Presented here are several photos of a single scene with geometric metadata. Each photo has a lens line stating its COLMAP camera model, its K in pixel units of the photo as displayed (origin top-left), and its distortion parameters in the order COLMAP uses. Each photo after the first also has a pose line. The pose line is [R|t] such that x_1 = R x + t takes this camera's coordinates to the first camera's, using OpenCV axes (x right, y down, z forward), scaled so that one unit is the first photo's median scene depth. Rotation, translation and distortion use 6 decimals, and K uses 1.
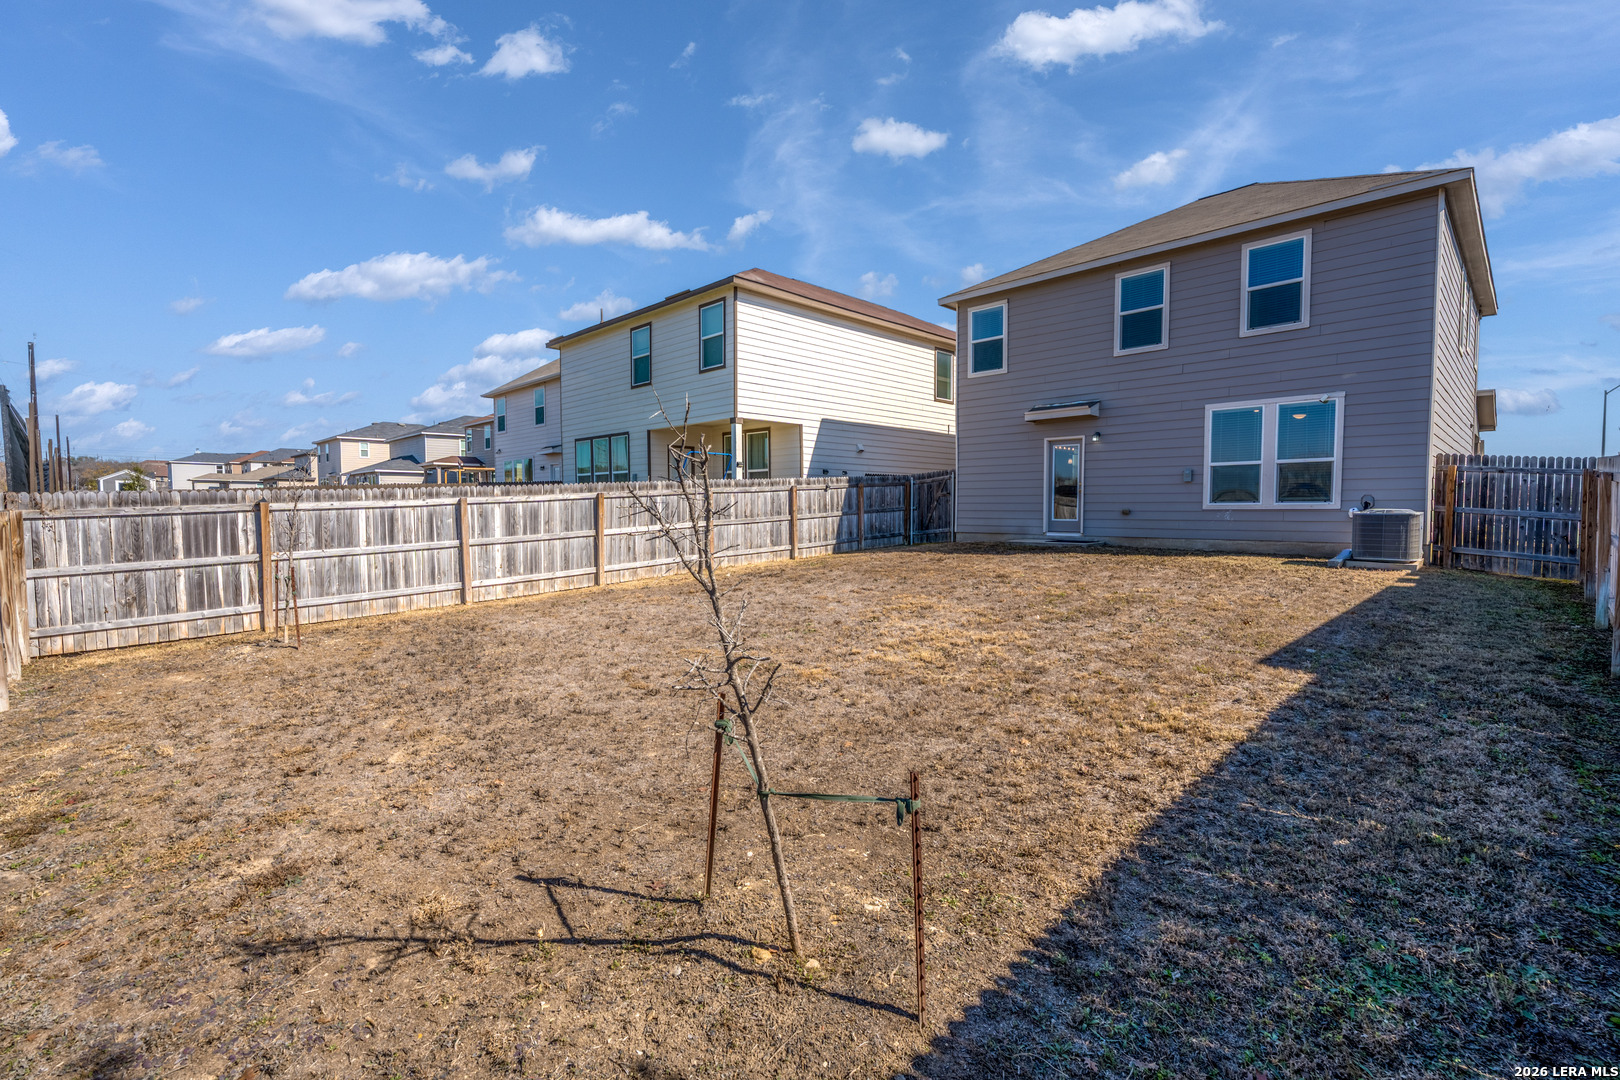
lens RADIAL K [[725.1, 0, 807.8], [0, 725.1, 534.8], [0, 0, 1]] dist [-0.000527, 0.001507]
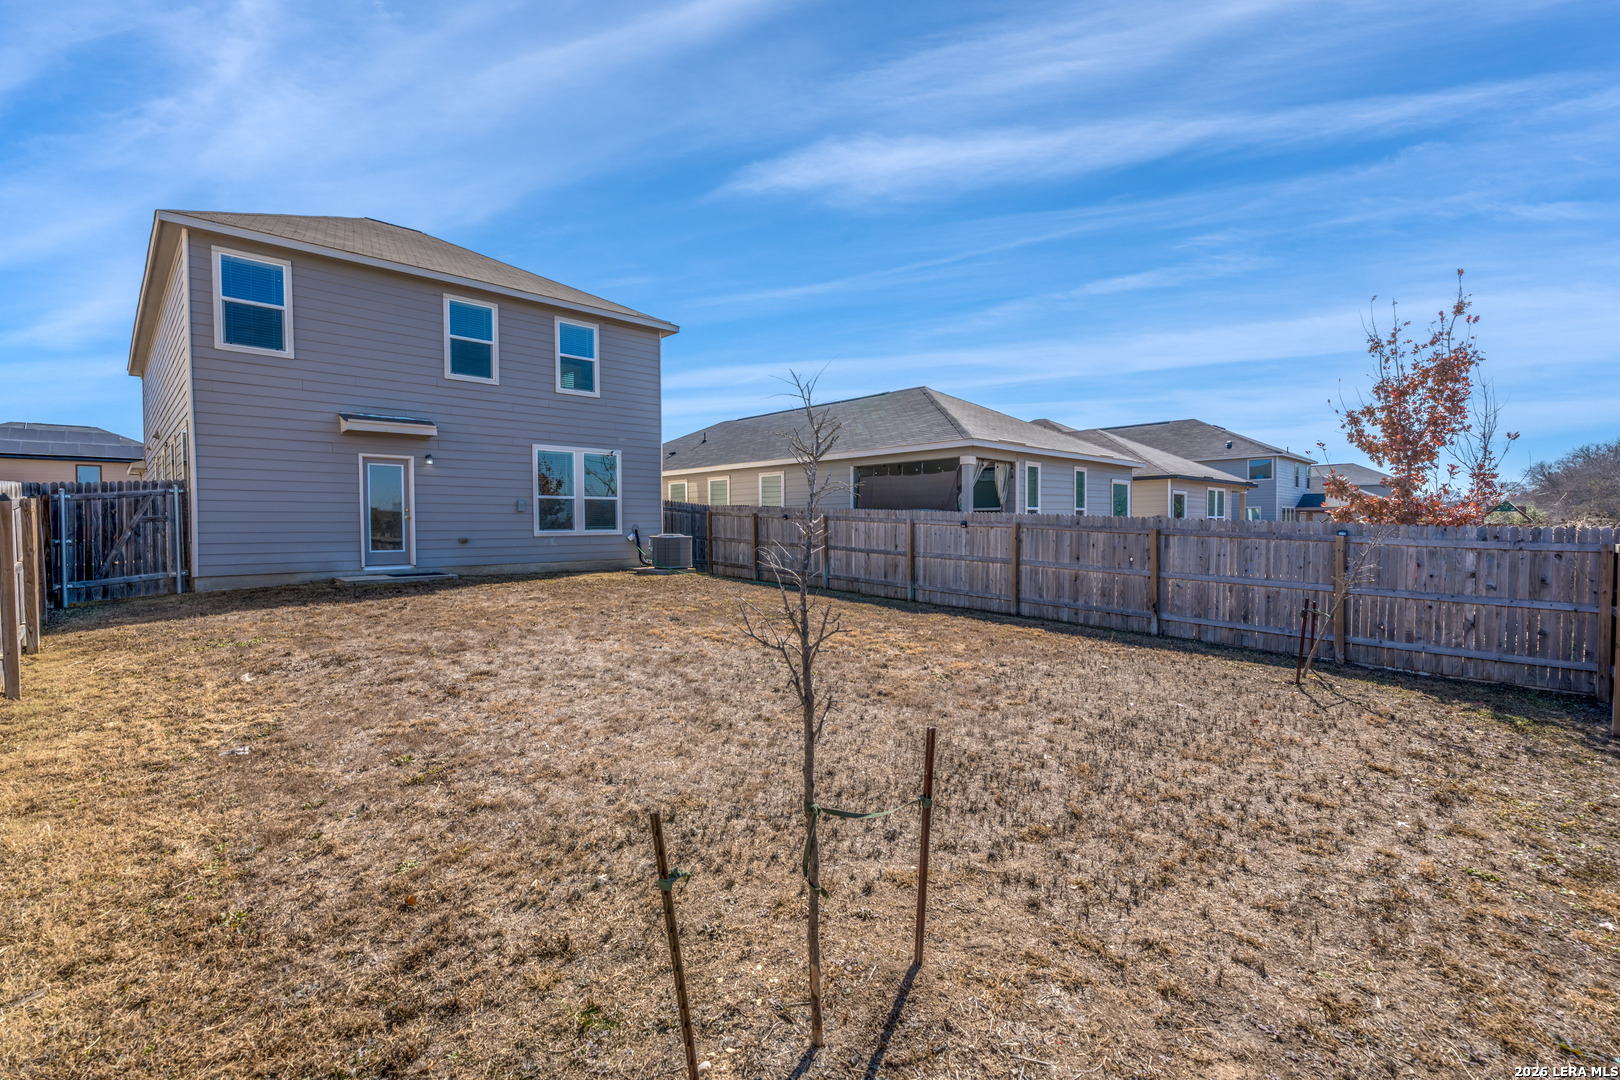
lens RADIAL K [[725.1, 0, 808.1], [0, 725.1, 541.9], [0, 0, 1]] dist [-0.000527, 0.001507]
pose [[0.008540, -0.012292, 0.999888, -0.545187], [0.053588, 0.998493, 0.011818, -0.016085], [-0.998527, 0.053481, 0.009185, 0.536536]]
